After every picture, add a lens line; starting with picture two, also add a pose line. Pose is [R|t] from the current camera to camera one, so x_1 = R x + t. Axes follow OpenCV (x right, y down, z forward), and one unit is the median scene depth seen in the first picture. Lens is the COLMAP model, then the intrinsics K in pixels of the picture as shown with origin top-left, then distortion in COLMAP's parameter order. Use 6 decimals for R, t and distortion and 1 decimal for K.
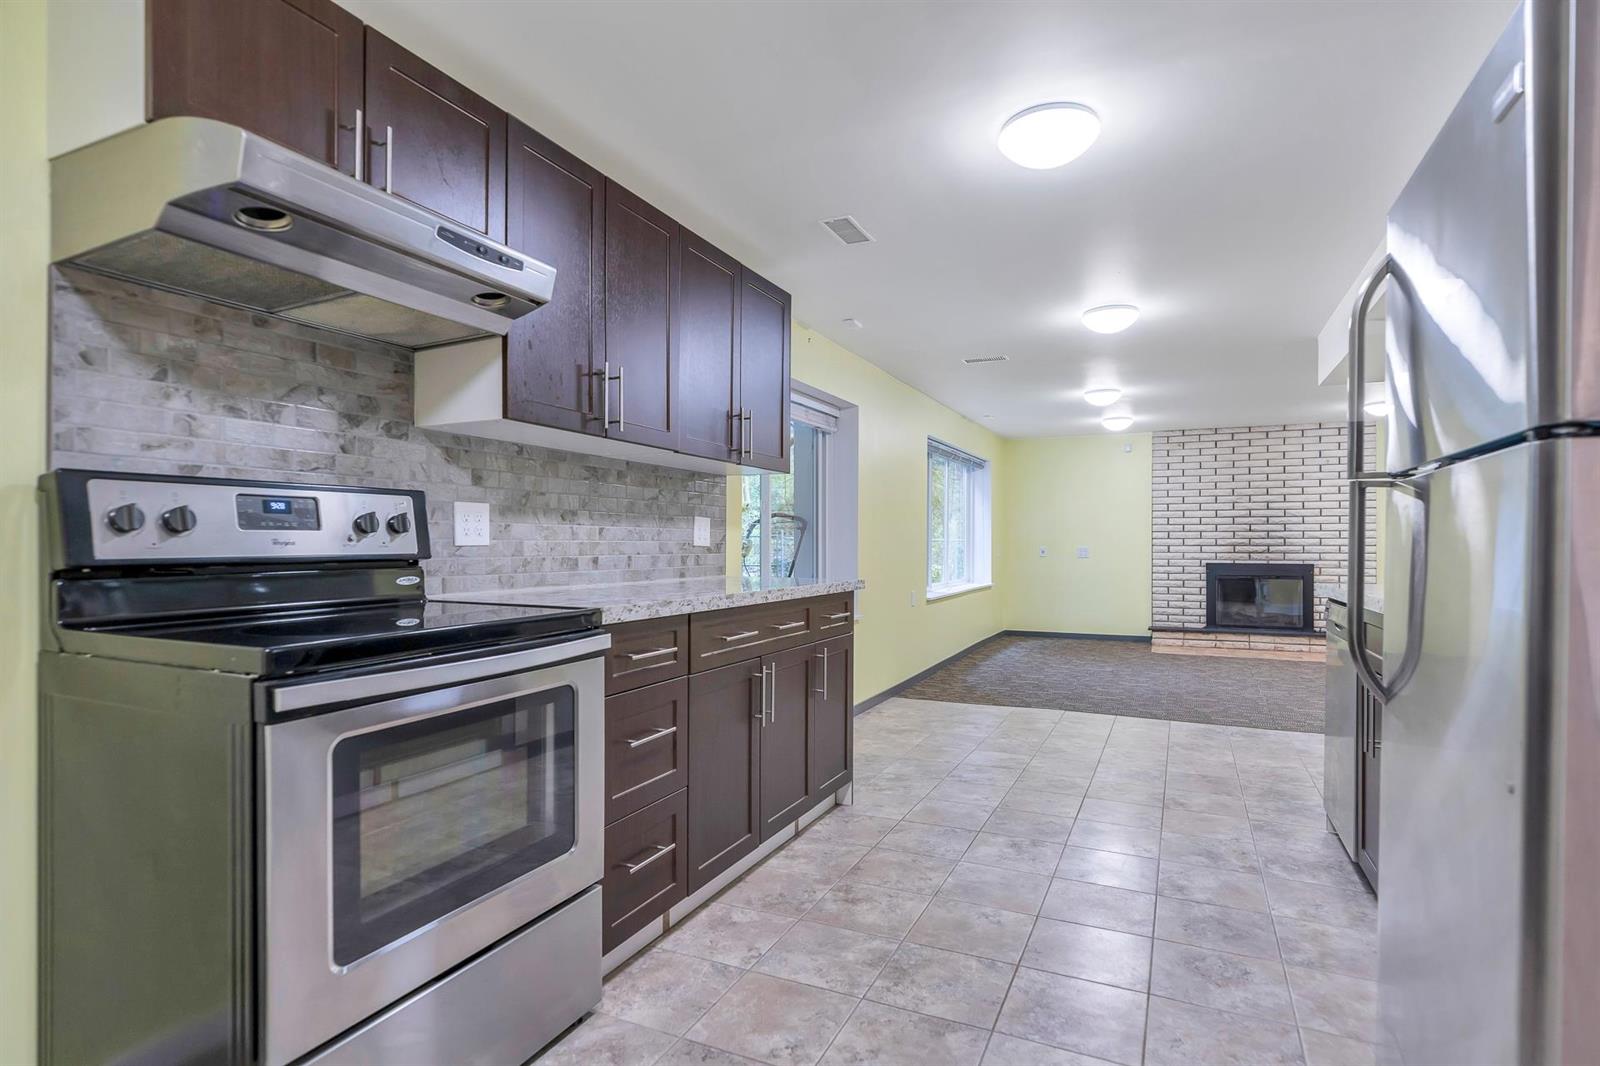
lens RADIAL K [[835.6, 0, 799.8], [0, 835.6, 544.1], [0, 0, 1]] dist [-0.000744, -0.000064]
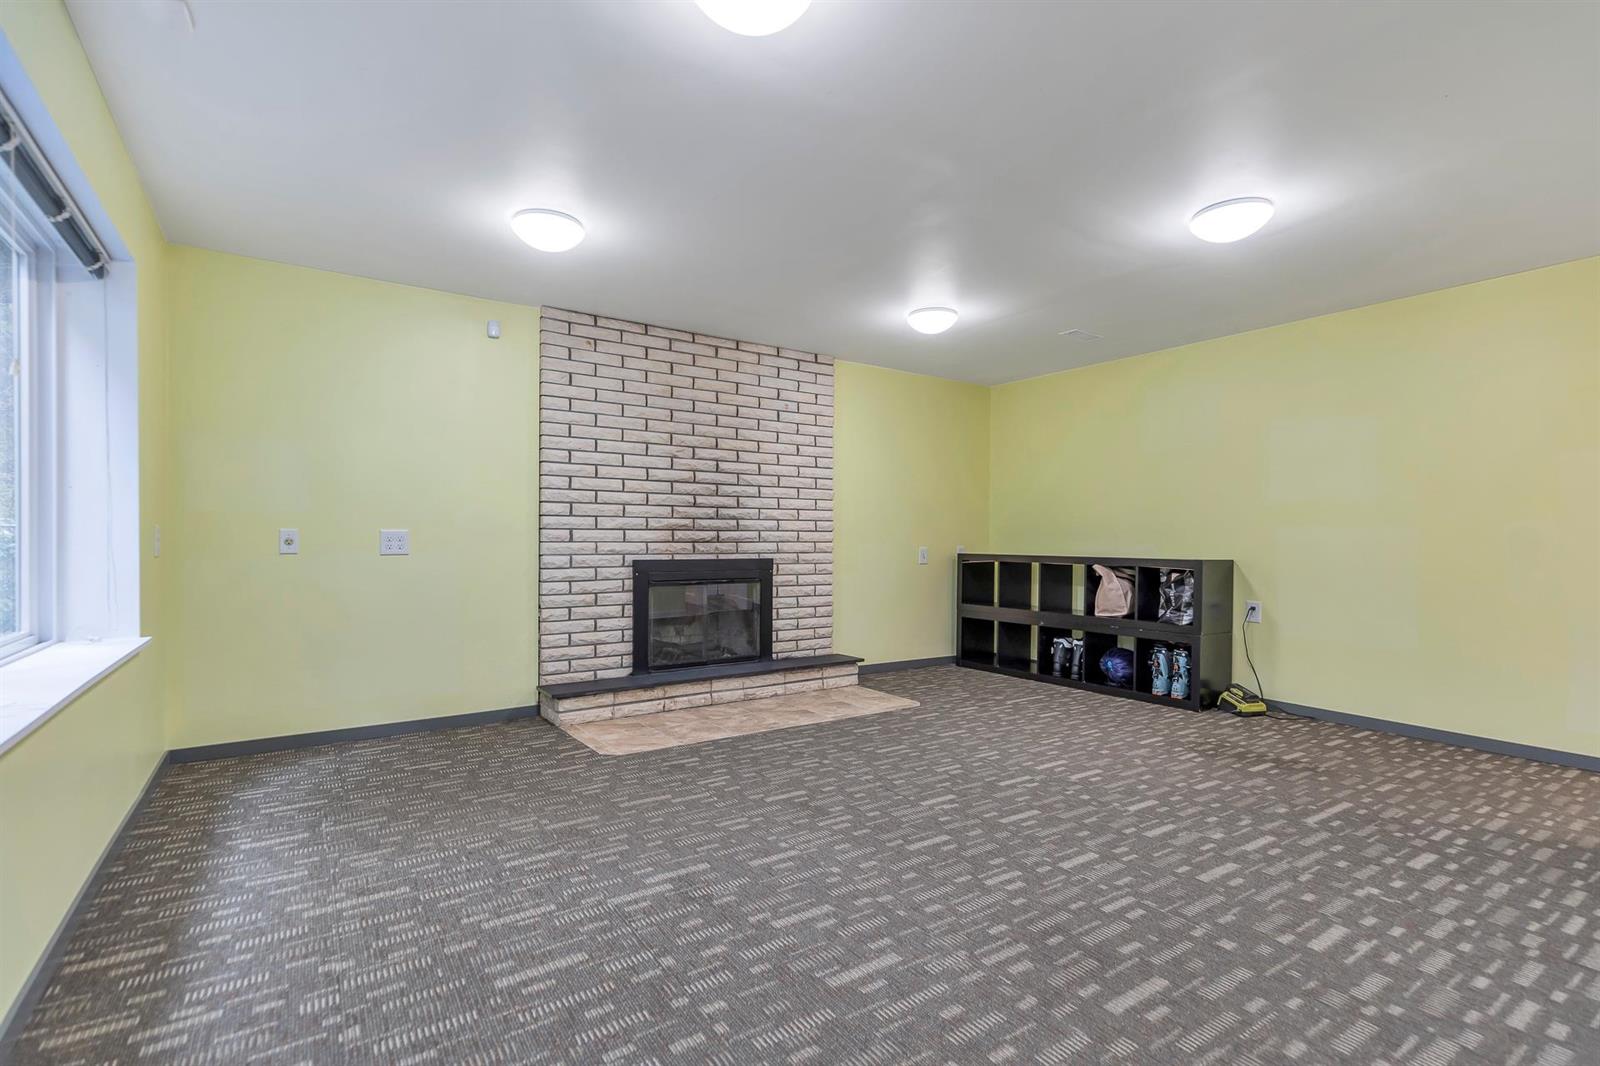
lens RADIAL K [[738.4, 0, 802.4], [0, 738.4, 542.8], [0, 0, 1]] dist [-0.000986, 0.000265]
pose [[0.510664, -0.003191, 0.859774, 0.117247], [-0.001687, 0.999987, 0.004713, 0.008276], [-0.859779, -0.003857, 0.510652, 0.649780]]
